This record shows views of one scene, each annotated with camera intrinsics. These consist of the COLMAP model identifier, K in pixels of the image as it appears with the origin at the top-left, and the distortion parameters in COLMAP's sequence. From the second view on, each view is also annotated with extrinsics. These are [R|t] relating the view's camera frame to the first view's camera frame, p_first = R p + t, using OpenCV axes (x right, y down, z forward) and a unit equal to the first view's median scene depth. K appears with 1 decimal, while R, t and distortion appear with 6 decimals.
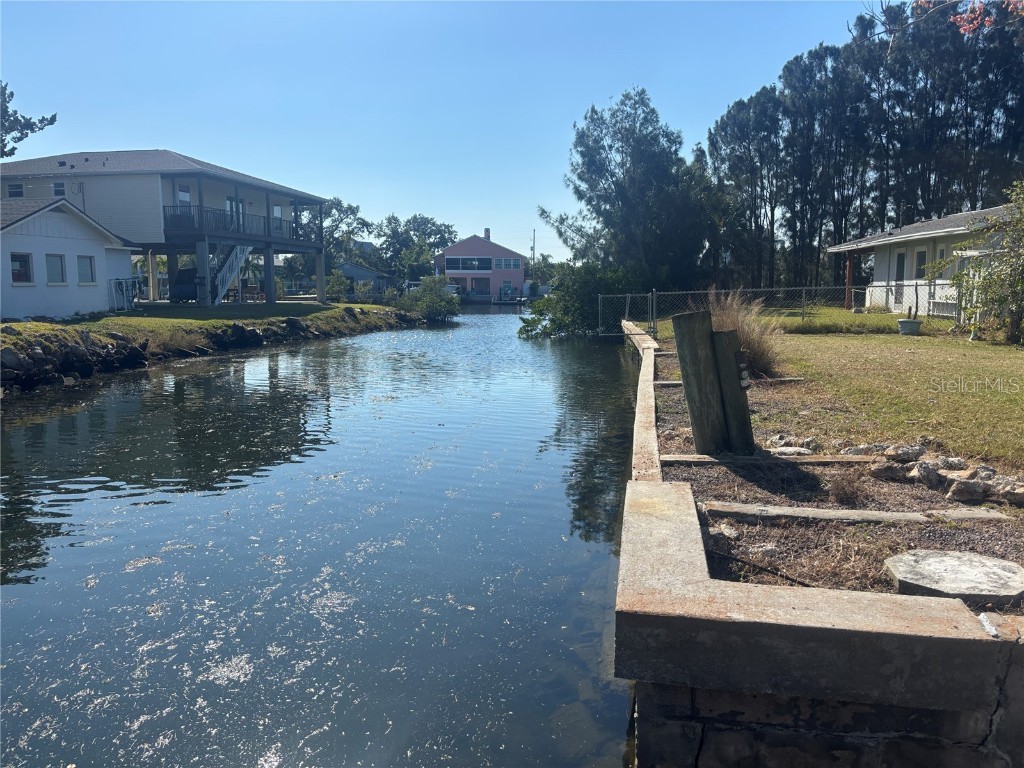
lens RADIAL K [[774.8, 0, 519.4], [0, 774.8, 380.8], [0, 0, 1]] dist [0.048933, -0.047649]
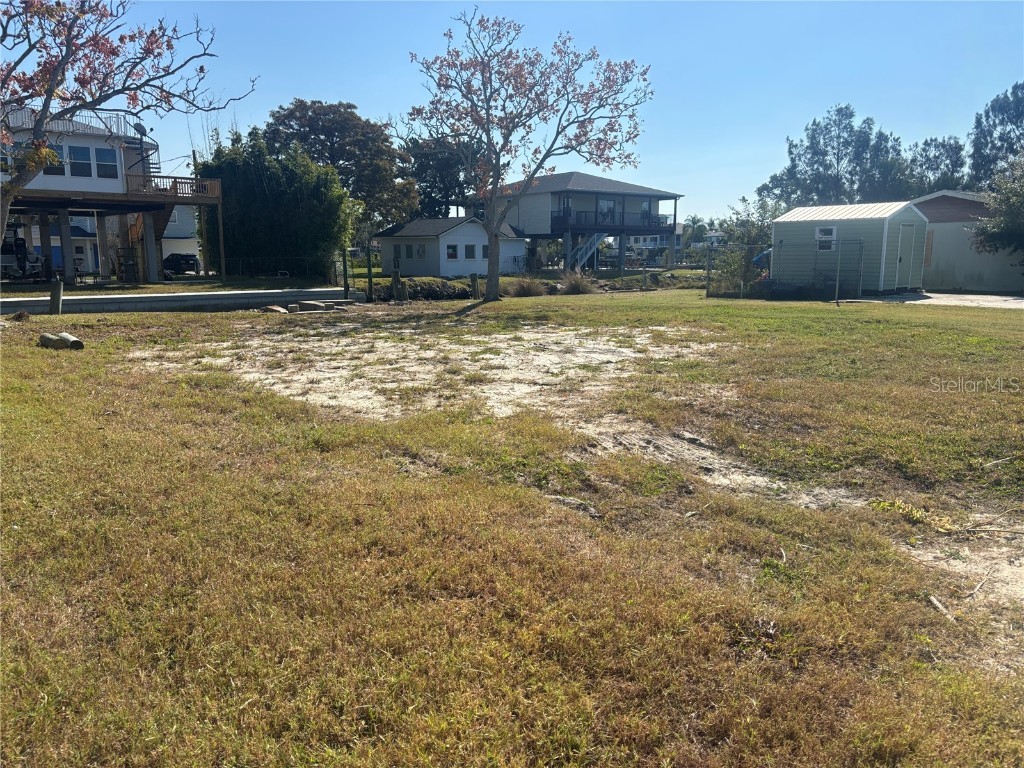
lens RADIAL K [[774.8, 0, 517.9], [0, 774.8, 381.4], [0, 0, 1]] dist [0.048933, -0.047649]
pose [[0.757141, 0.101892, -0.645256, 1.472167], [-0.073722, 0.994778, 0.070580, 0.067723], [0.649078, -0.005870, 0.760699, -0.774695]]
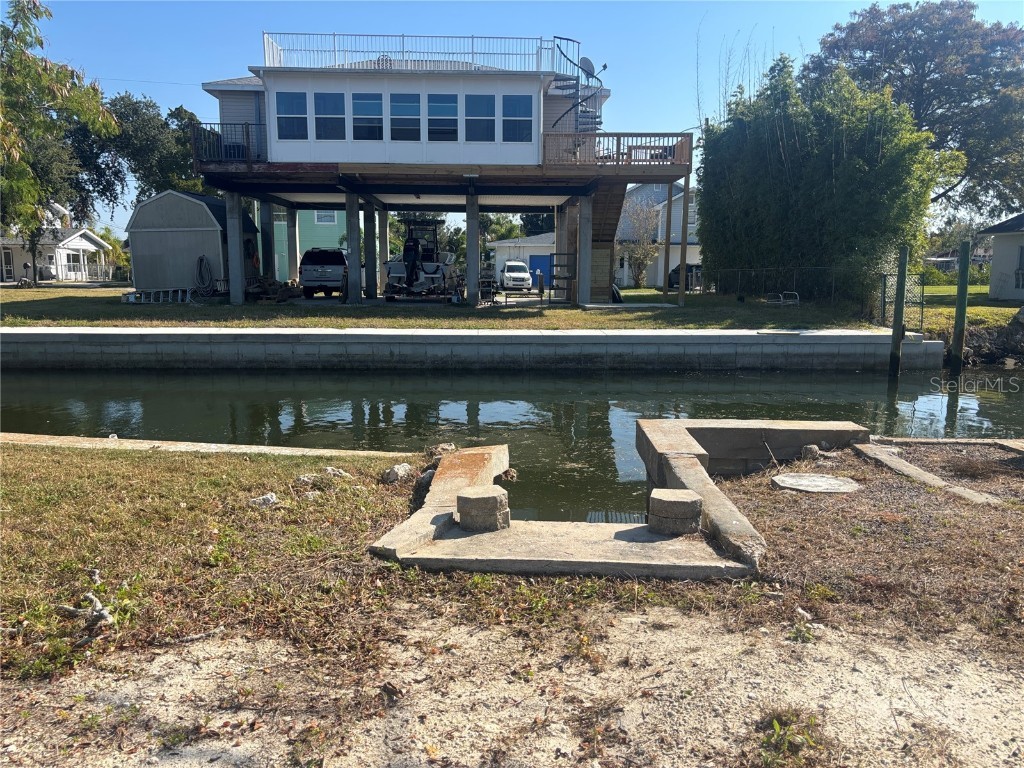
lens RADIAL K [[774.8, 0, 515.6], [0, 774.8, 382.4], [0, 0, 1]] dist [0.048933, -0.047649]
pose [[0.150561, 0.143248, -0.978167, 0.464796], [-0.121094, 0.984668, 0.125561, -0.017628], [0.981156, 0.099545, 0.165599, 0.033160]]
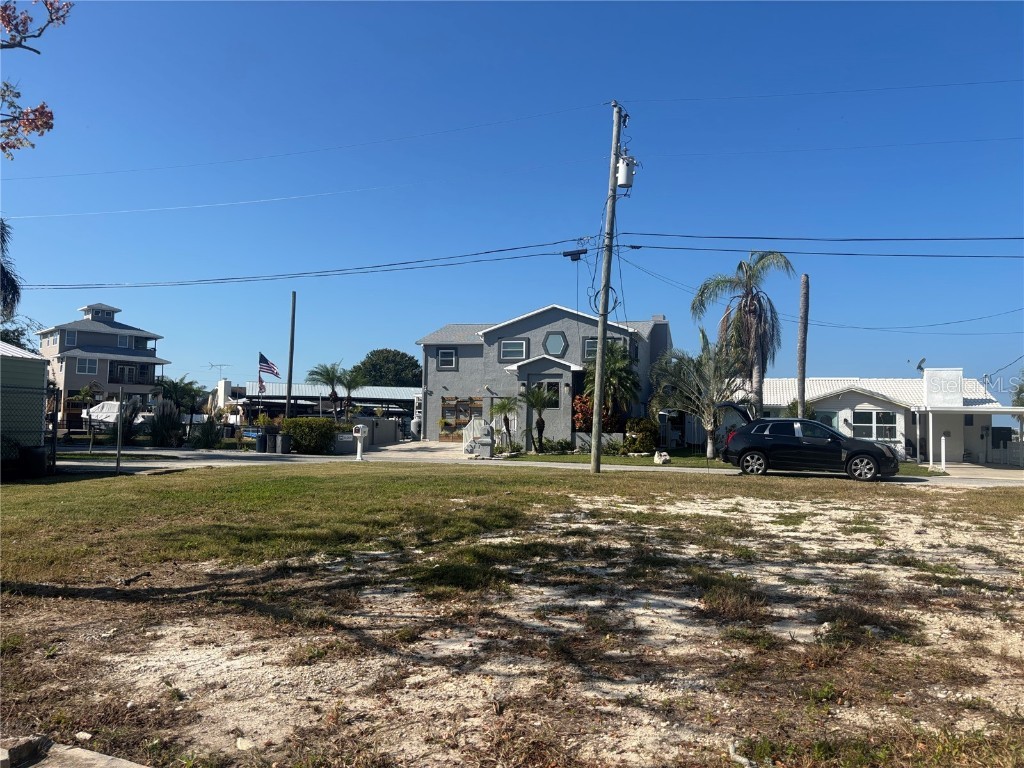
lens RADIAL K [[774.8, 0, 519.0], [0, 774.8, 377.2], [0, 0, 1]] dist [0.048933, -0.047649]
pose [[0.180244, 0.068865, 0.981208, 0.025844], [0.096587, 0.991486, -0.087329, -0.005333], [-0.978868, 0.110512, 0.172058, -0.022658]]
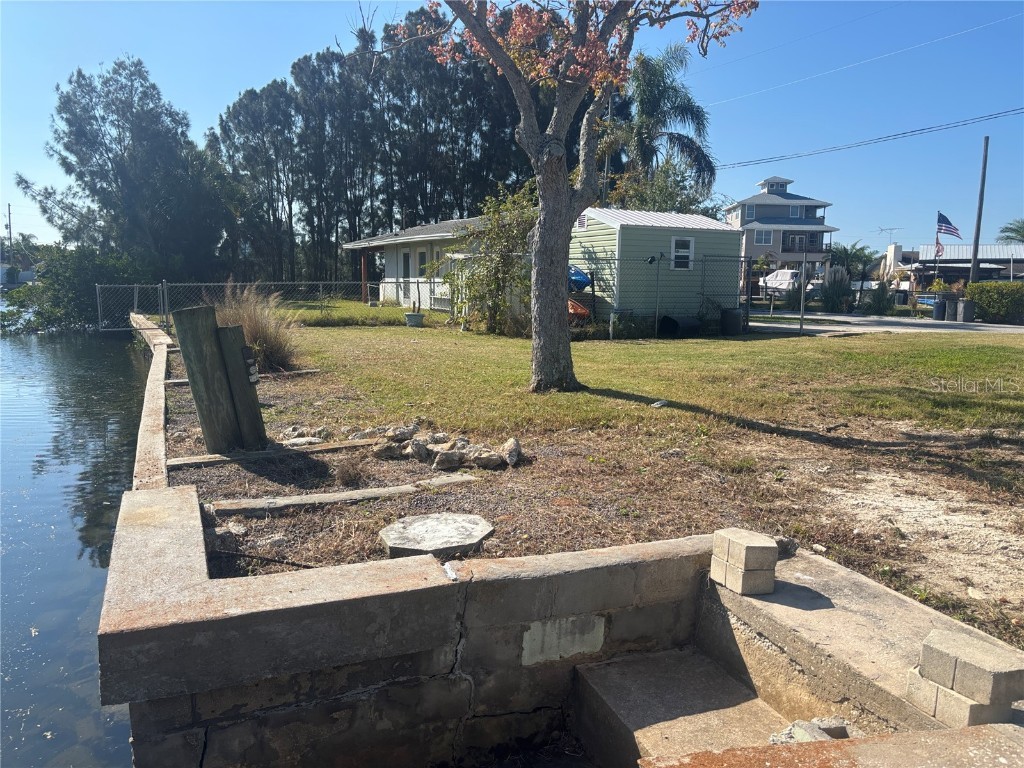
lens RADIAL K [[774.8, 0, 520.6], [0, 774.8, 371.3], [0, 0, 1]] dist [0.048933, -0.047649]
pose [[0.831444, -0.046435, 0.553664, 0.007271], [0.047394, 0.998797, 0.012597, -0.000999], [-0.553583, 0.015767, 0.832645, -0.010830]]
